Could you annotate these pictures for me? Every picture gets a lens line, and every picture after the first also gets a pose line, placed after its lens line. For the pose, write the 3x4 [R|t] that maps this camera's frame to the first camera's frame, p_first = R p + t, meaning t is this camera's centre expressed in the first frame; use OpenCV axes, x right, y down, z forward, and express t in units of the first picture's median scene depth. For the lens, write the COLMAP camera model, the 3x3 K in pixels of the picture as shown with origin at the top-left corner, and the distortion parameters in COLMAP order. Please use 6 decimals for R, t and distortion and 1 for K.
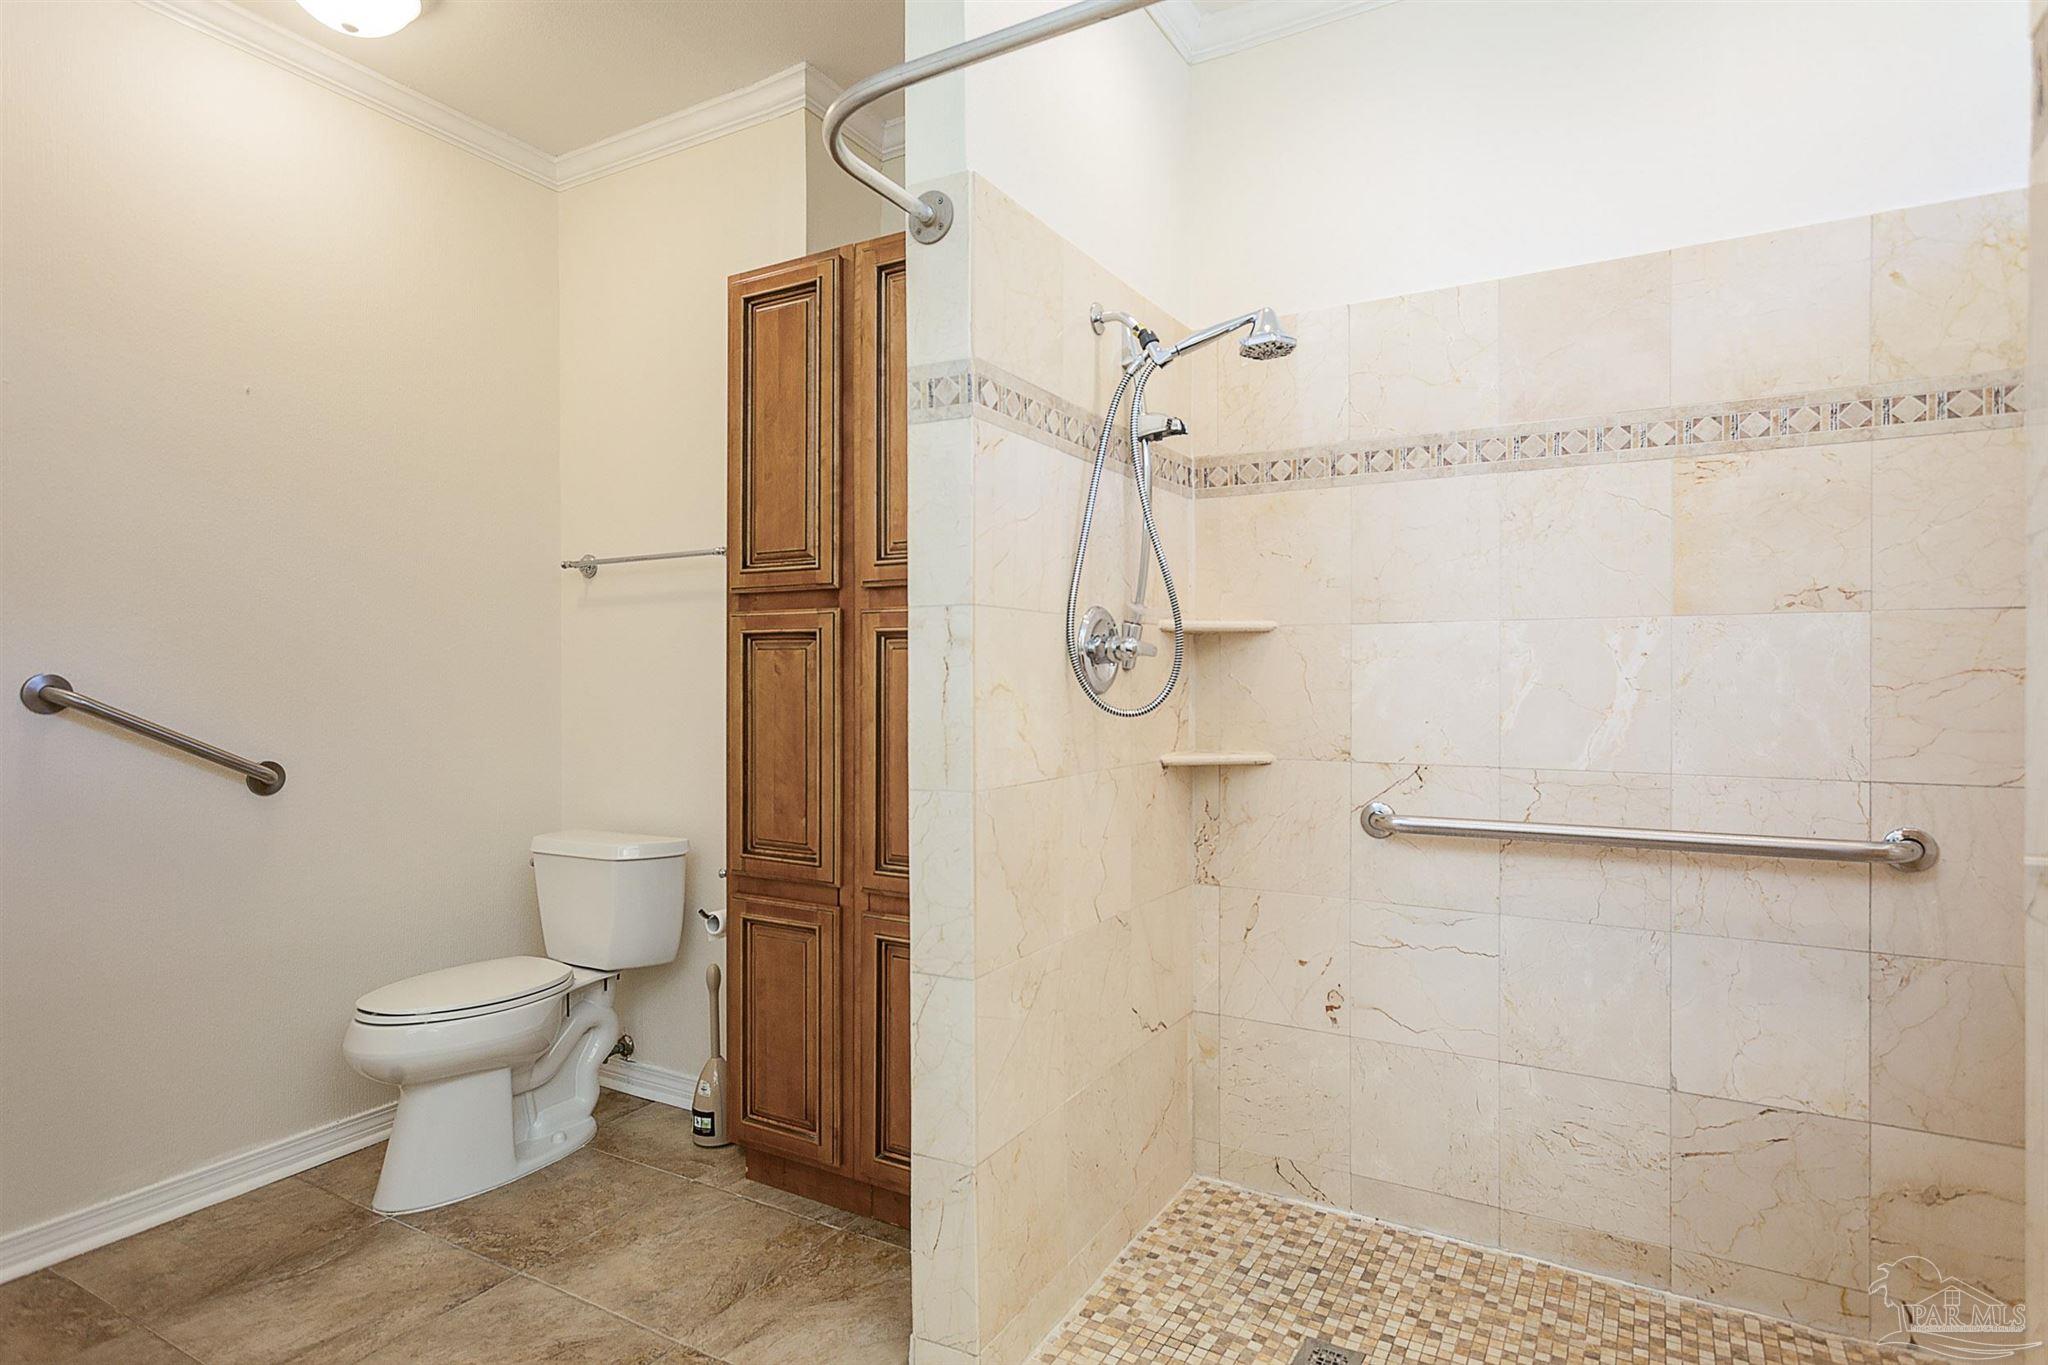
lens RADIAL K [[1061.2, 0, 1028.3], [0, 1061.2, 675.3], [0, 0, 1]] dist [-0.005389, 0.000968]
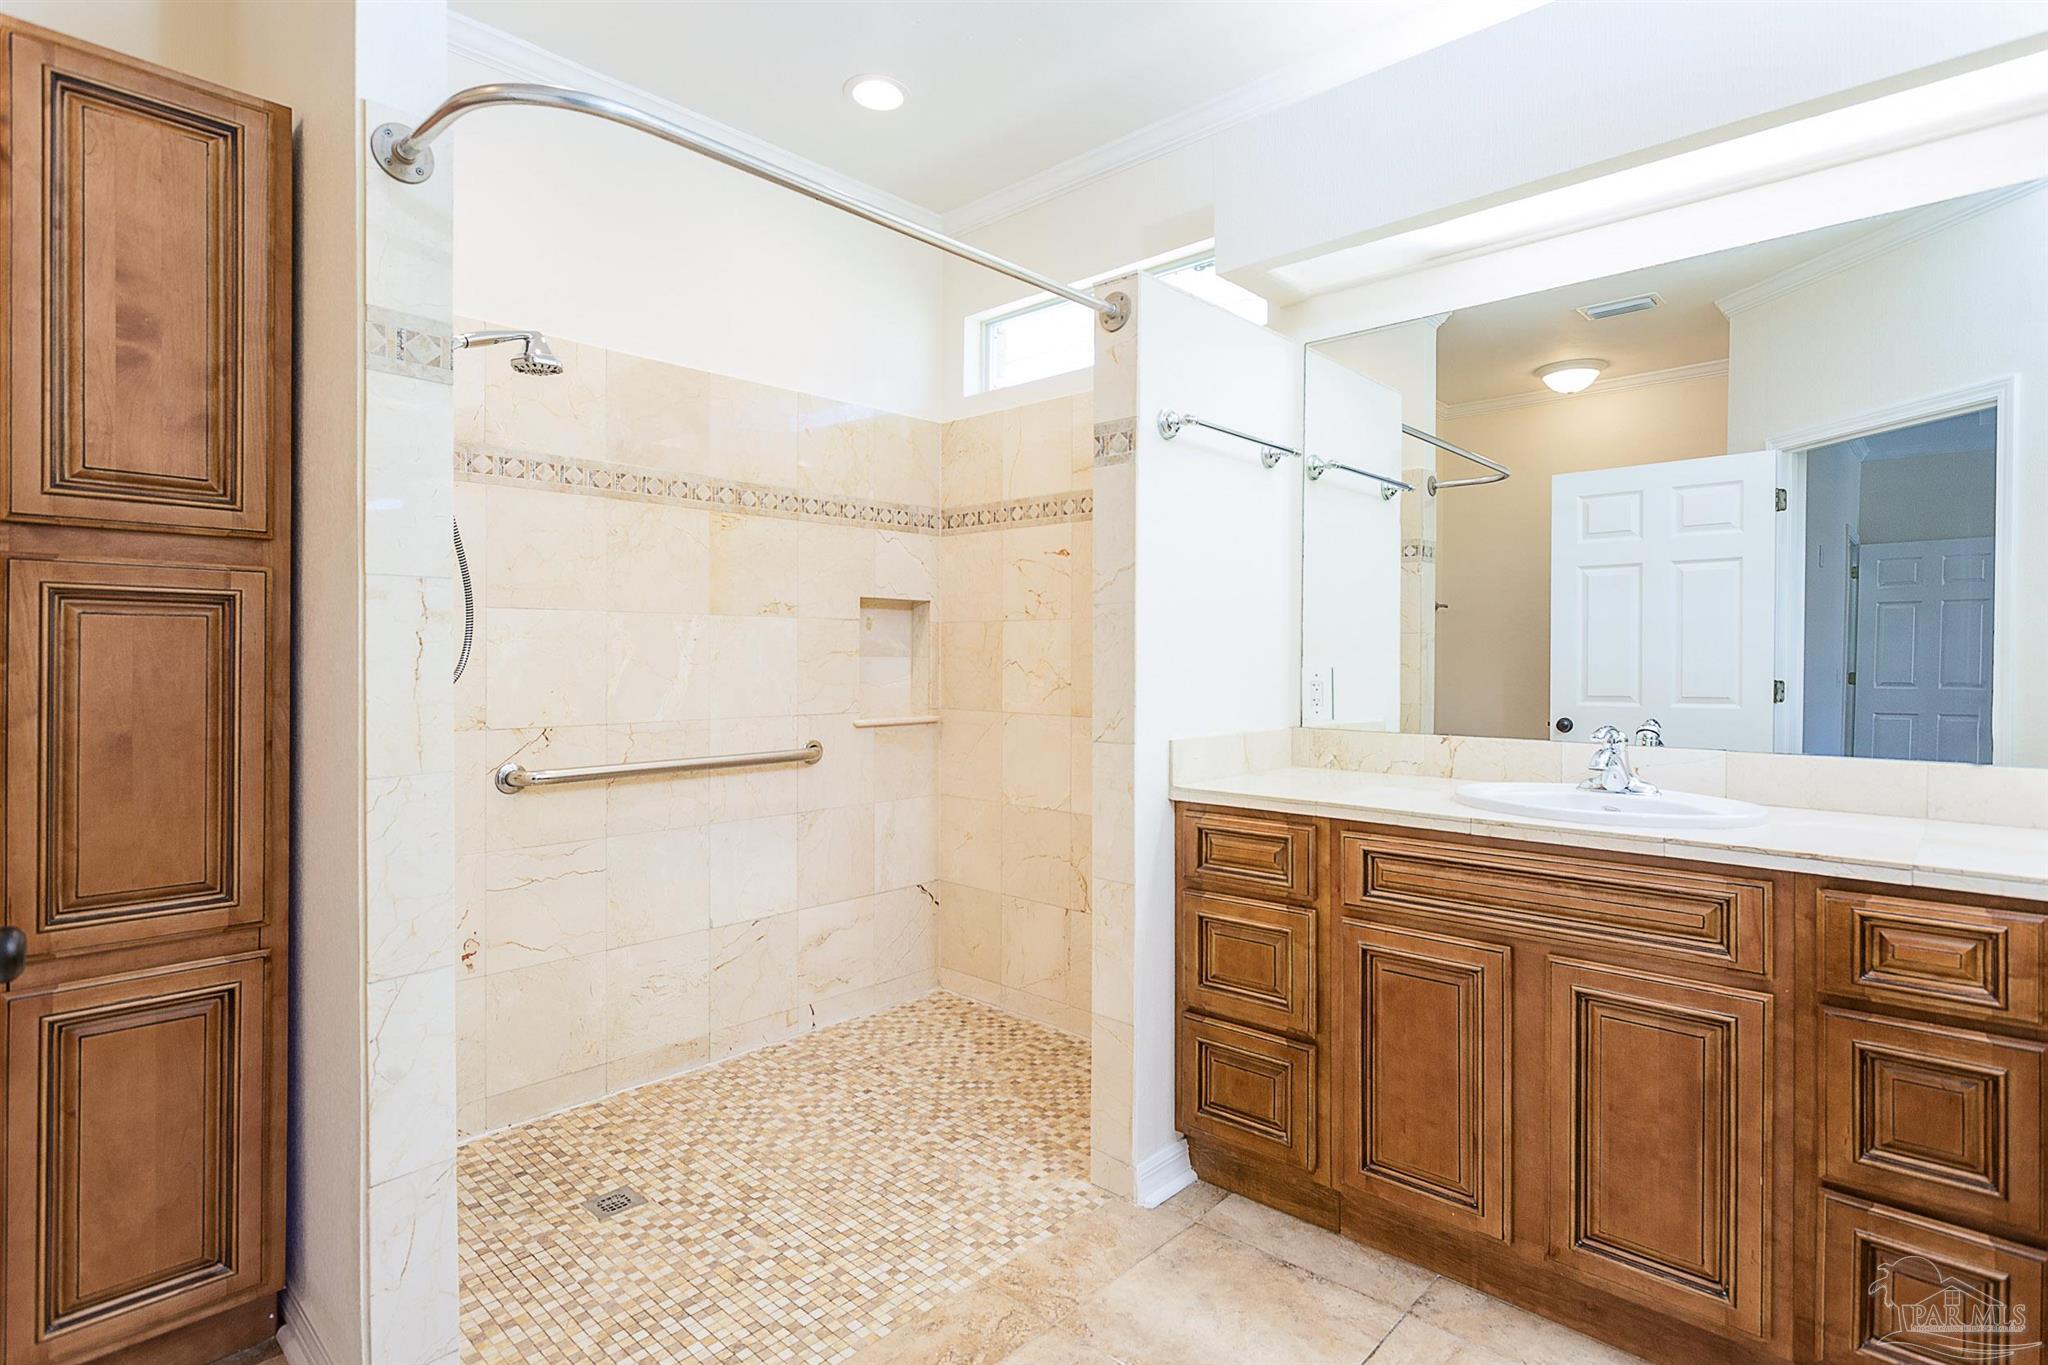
lens RADIAL K [[1007.3, 0, 1015.2], [0, 1007.3, 650.9], [0, 0, 1]] dist [-0.001731, 0.000047]
pose [[0.241109, 0.006688, 0.970475, -0.684930], [-0.003721, 0.999975, -0.005967, 0.002450], [-0.970491, -0.002172, 0.241128, 0.231442]]
